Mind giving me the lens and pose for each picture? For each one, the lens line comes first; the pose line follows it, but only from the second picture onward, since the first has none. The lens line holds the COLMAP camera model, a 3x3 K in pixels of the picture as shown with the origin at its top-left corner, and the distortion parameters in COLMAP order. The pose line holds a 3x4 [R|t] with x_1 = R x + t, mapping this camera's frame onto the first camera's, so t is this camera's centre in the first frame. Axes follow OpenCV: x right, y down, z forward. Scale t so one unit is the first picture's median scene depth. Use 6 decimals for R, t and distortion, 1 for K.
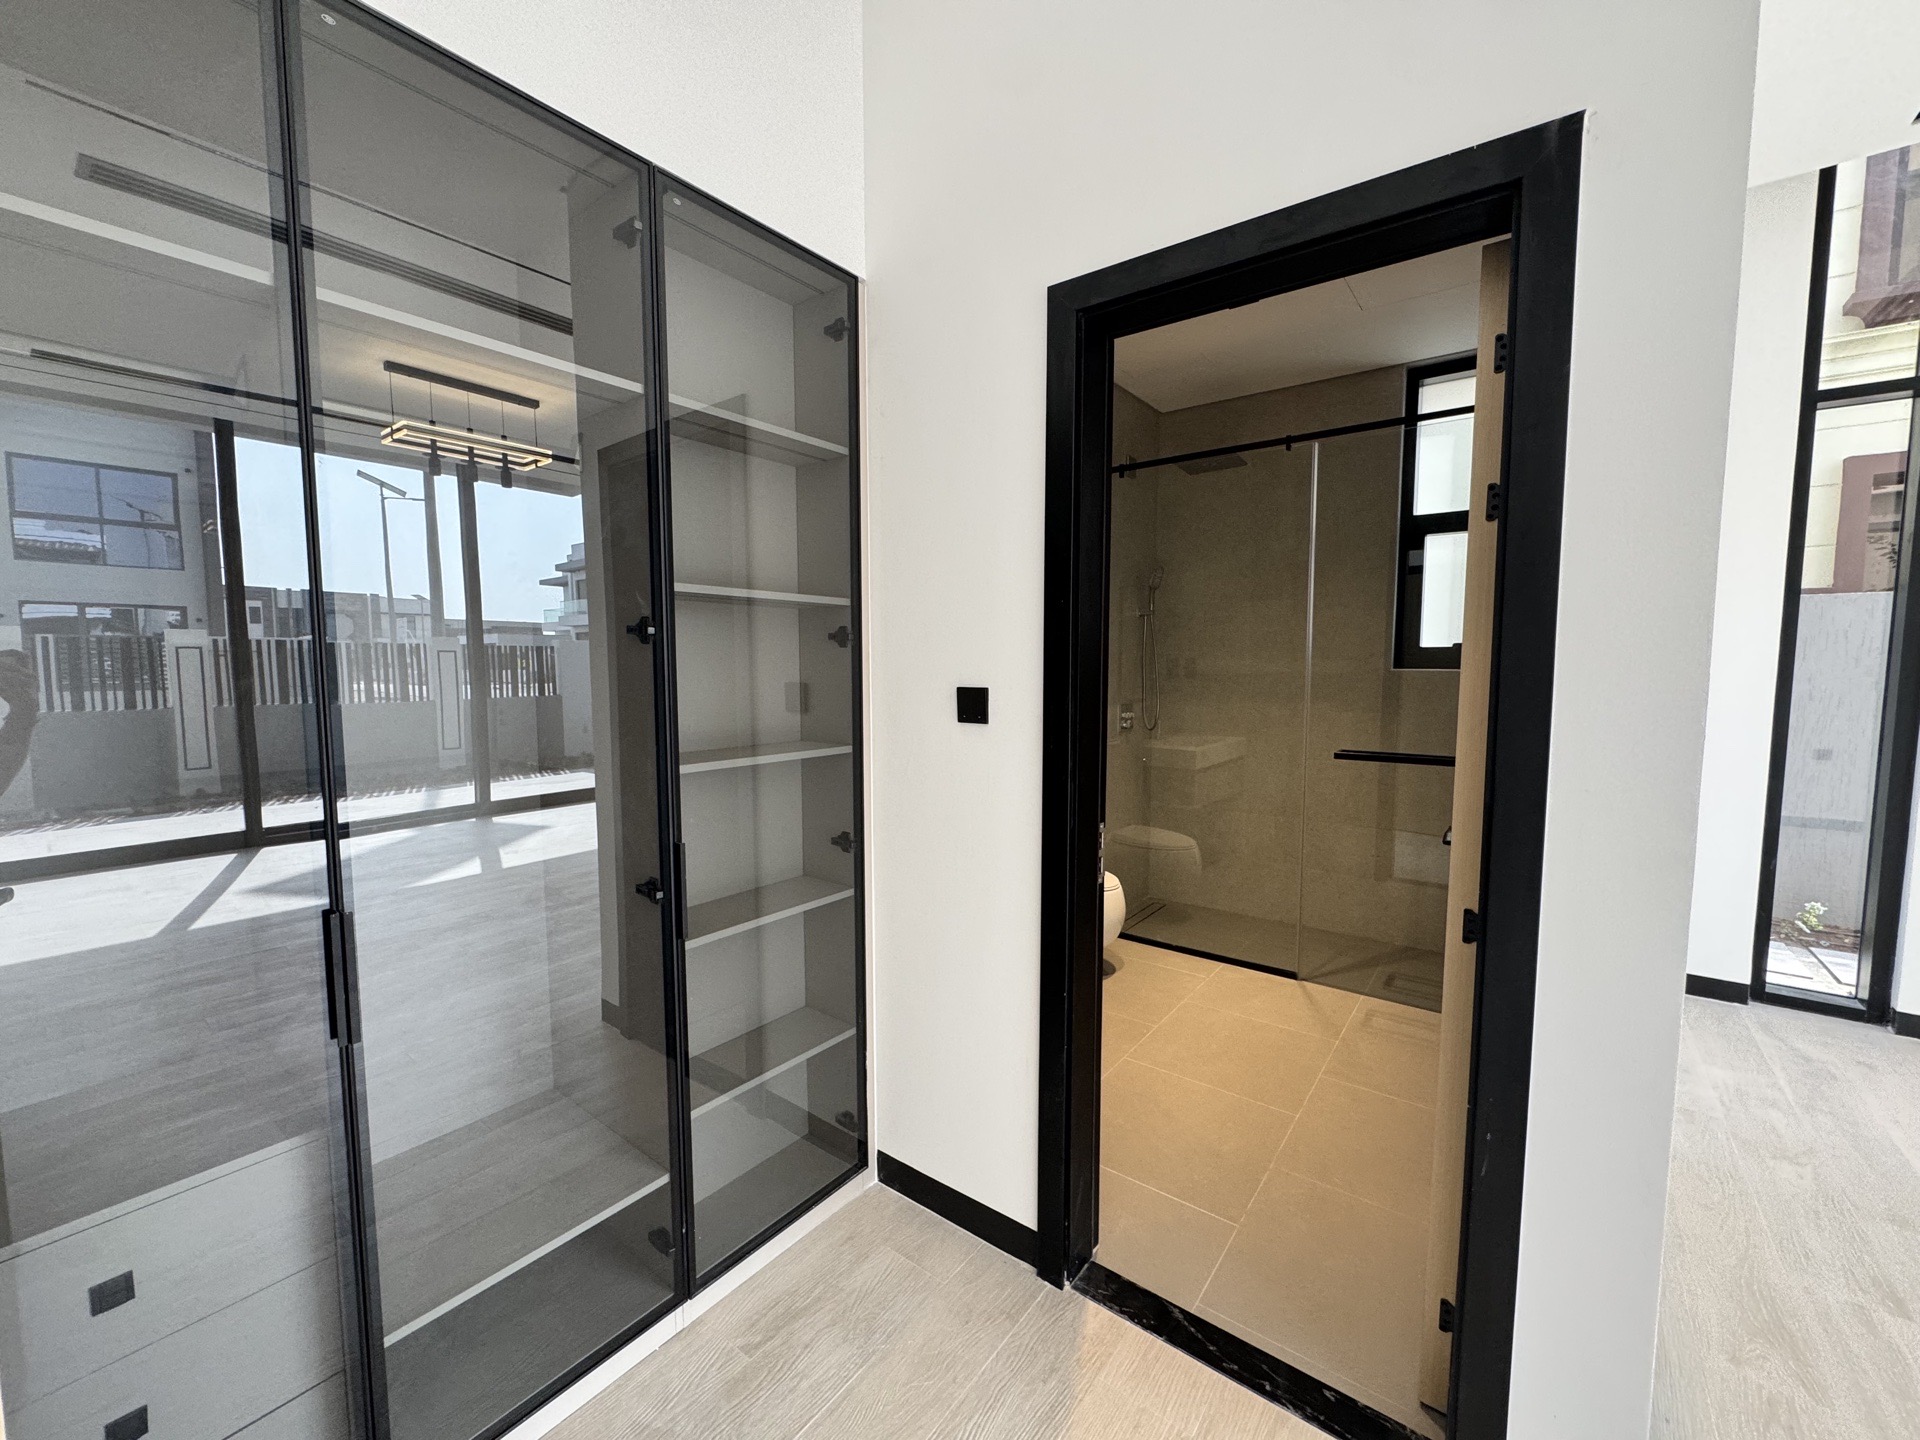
lens RADIAL K [[764.4, 0, 962.5], [0, 764.4, 711.4], [0, 0, 1]] dist [-0.004067, 0.000347]
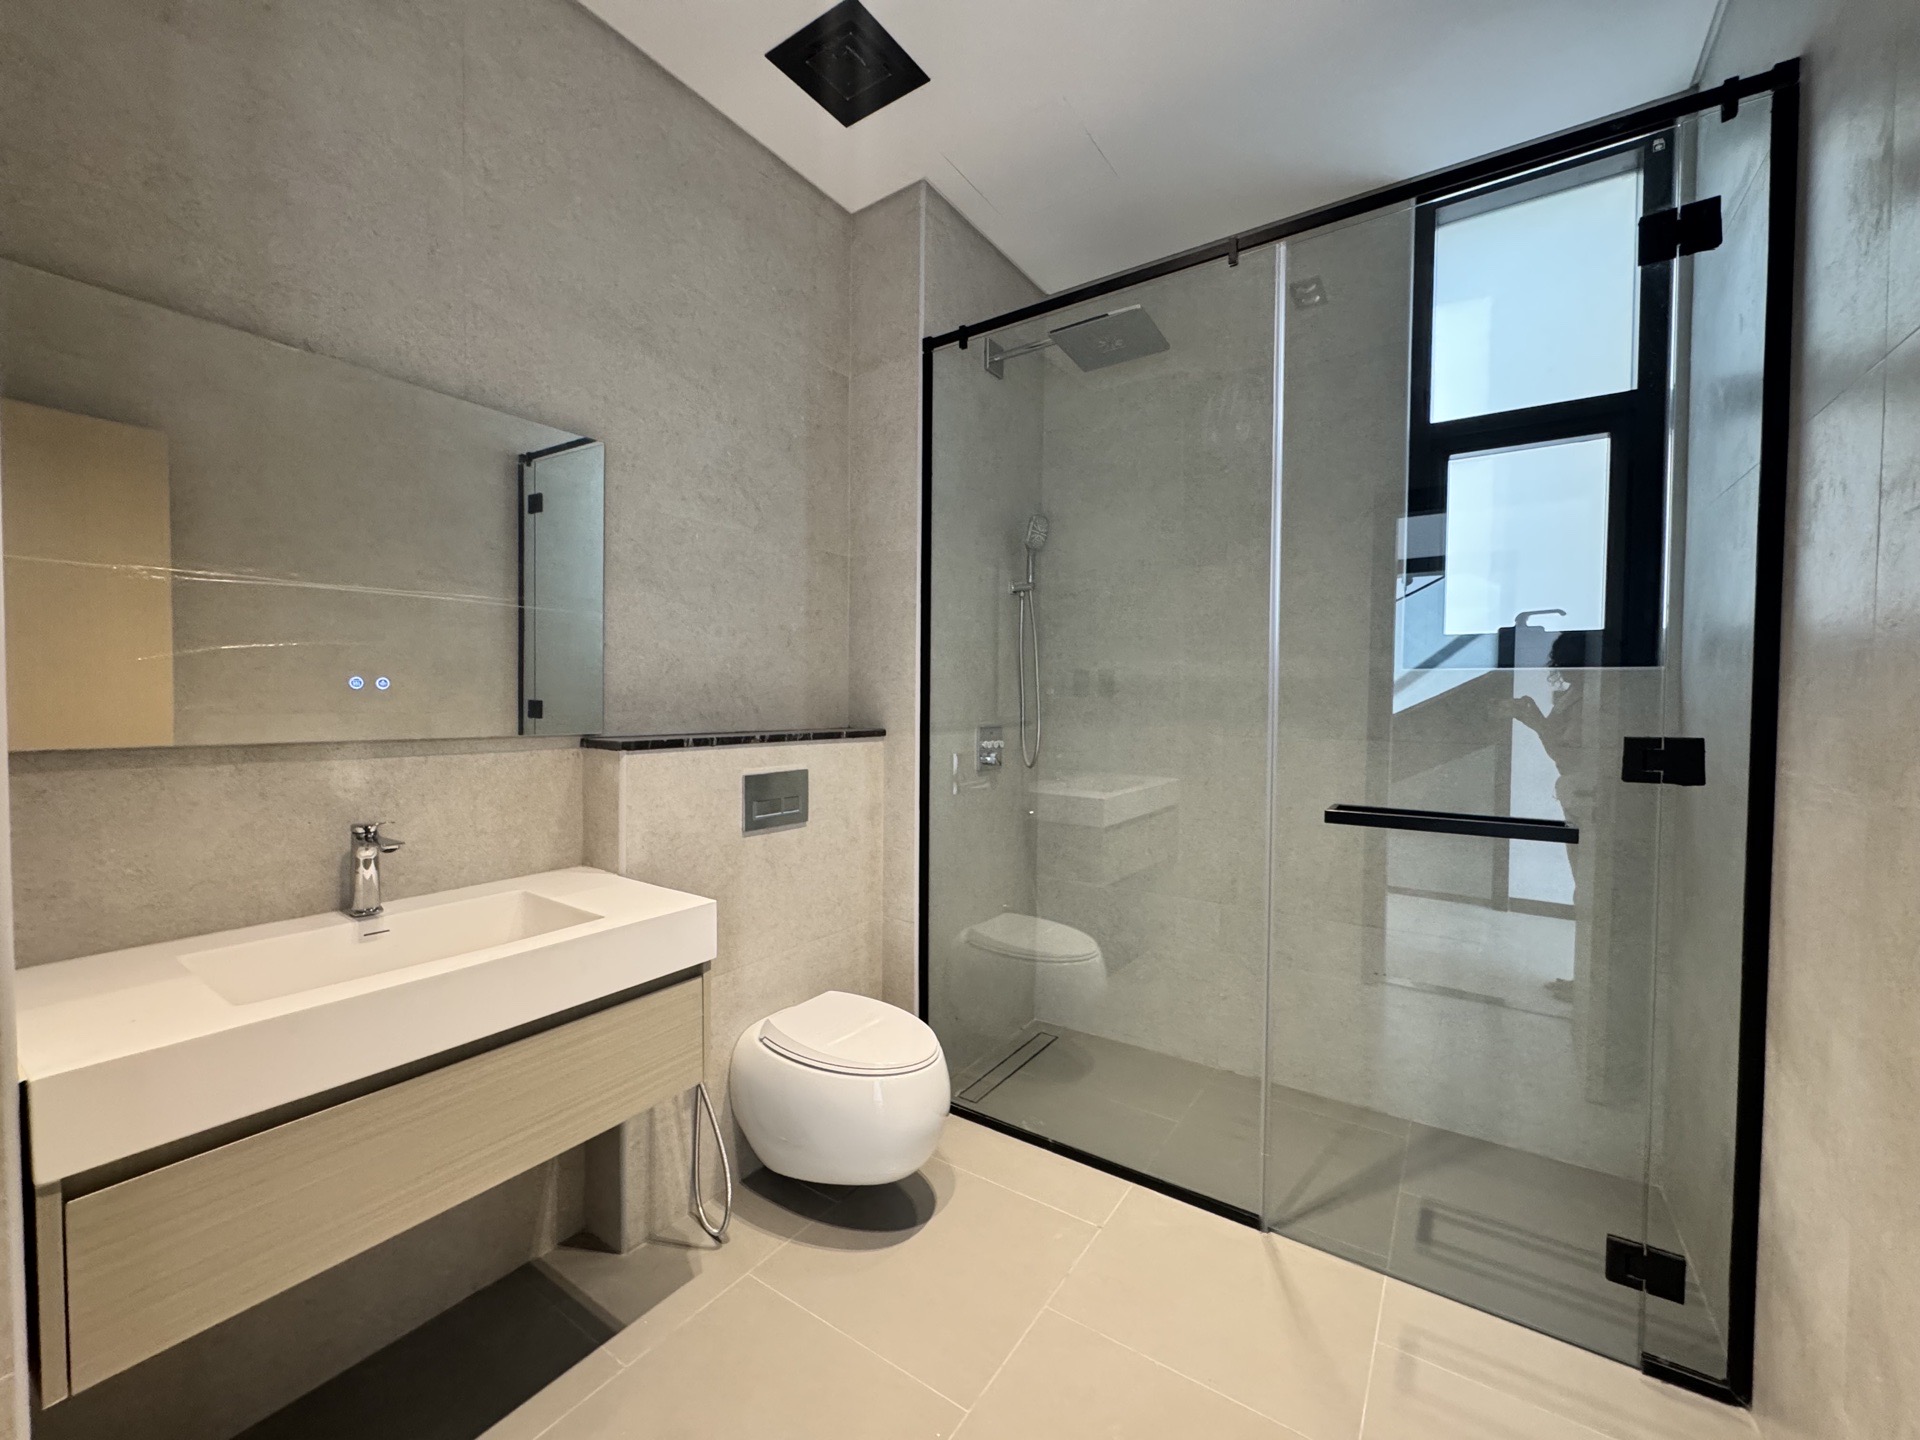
lens RADIAL K [[764.4, 0, 958.4], [0, 764.4, 723.3], [0, 0, 1]] dist [-0.004067, 0.000347]
pose [[0.998837, 0.000938, 0.048200, 0.157358], [0.000631, 0.999471, -0.032523, 0.008180], [-0.048205, 0.032516, 0.998308, 0.364549]]
